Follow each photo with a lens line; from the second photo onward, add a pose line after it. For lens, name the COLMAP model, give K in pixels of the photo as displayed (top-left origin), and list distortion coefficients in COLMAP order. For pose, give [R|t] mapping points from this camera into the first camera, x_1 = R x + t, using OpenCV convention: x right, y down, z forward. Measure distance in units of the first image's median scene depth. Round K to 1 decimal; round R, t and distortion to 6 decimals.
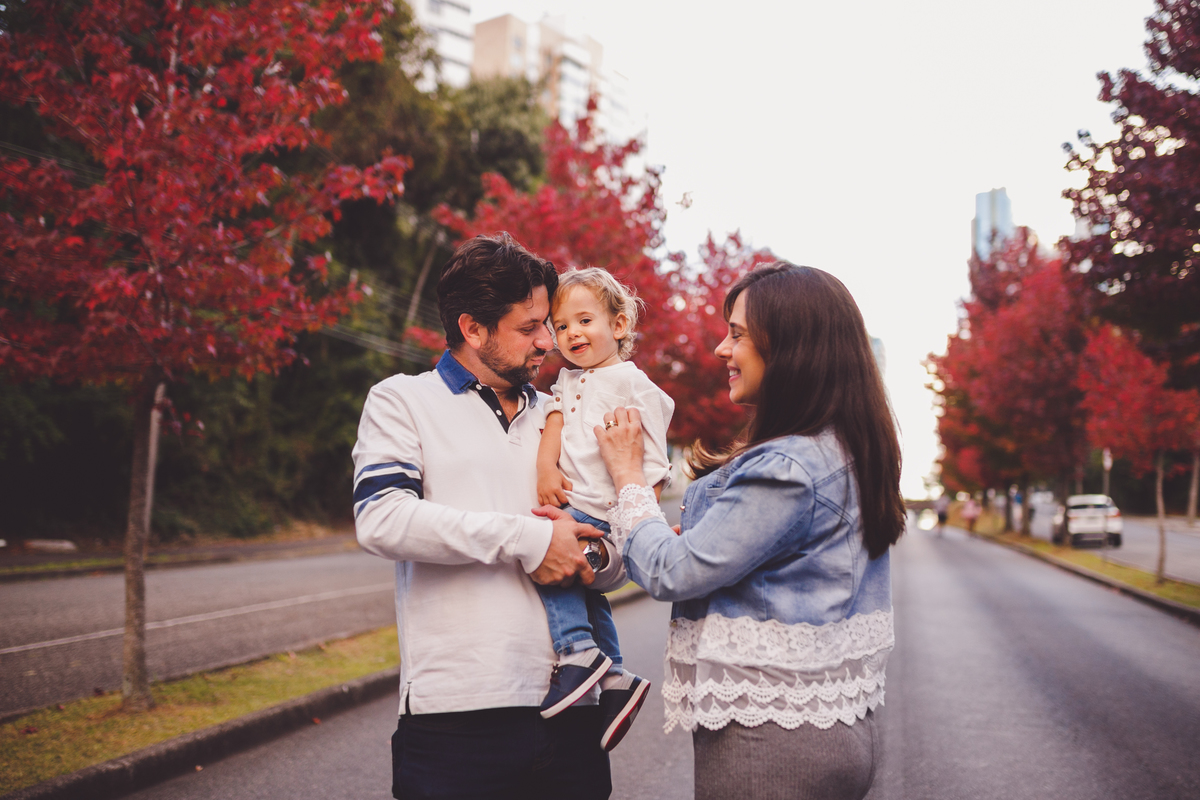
lens RADIAL K [[1324.1, 0, 619.8], [0, 1324.1, 402.1], [0, 0, 1]] dist [-0.068029, 0.038726]
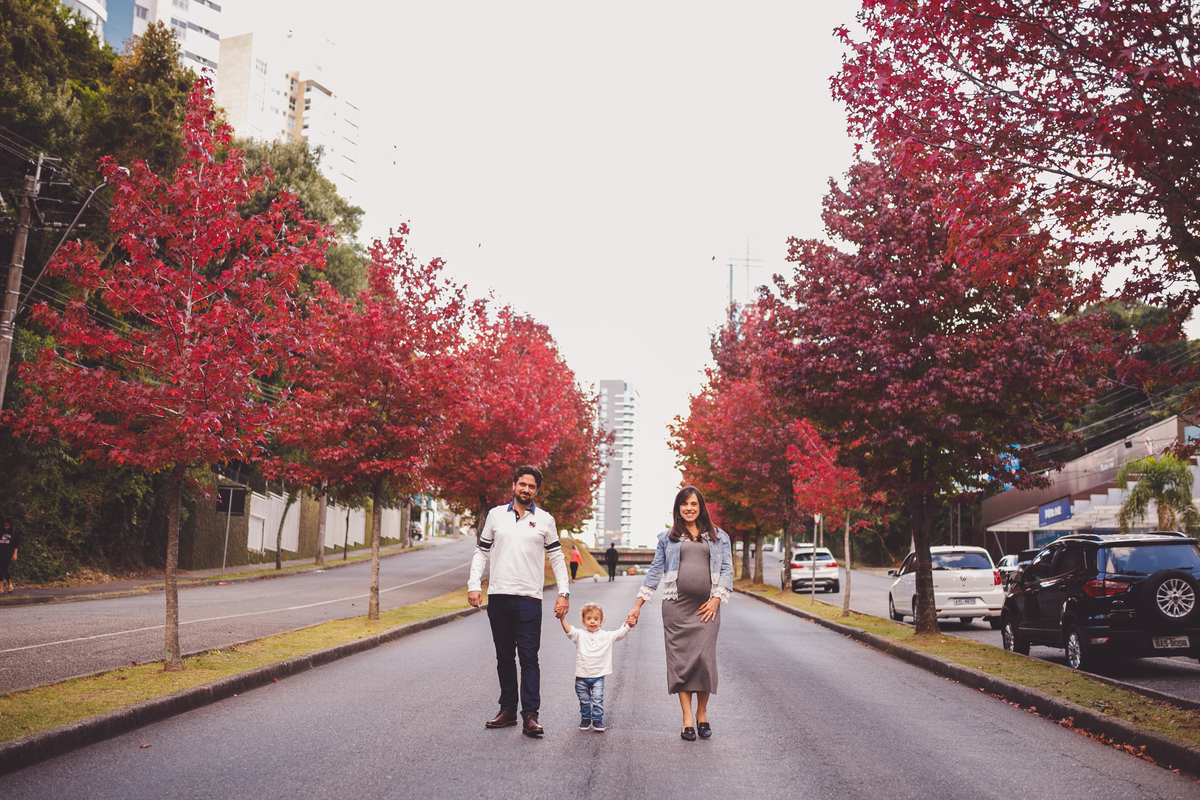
lens RADIAL K [[1324.1, 0, 619.8], [0, 1324.1, 402.1], [0, 0, 1]] dist [-0.068029, 0.038726]
pose [[0.982609, 0.021796, 0.184401, -0.047445], [-0.014704, 0.999102, -0.039741, -0.014781], [-0.185102, 0.036339, 0.982047, -0.254210]]
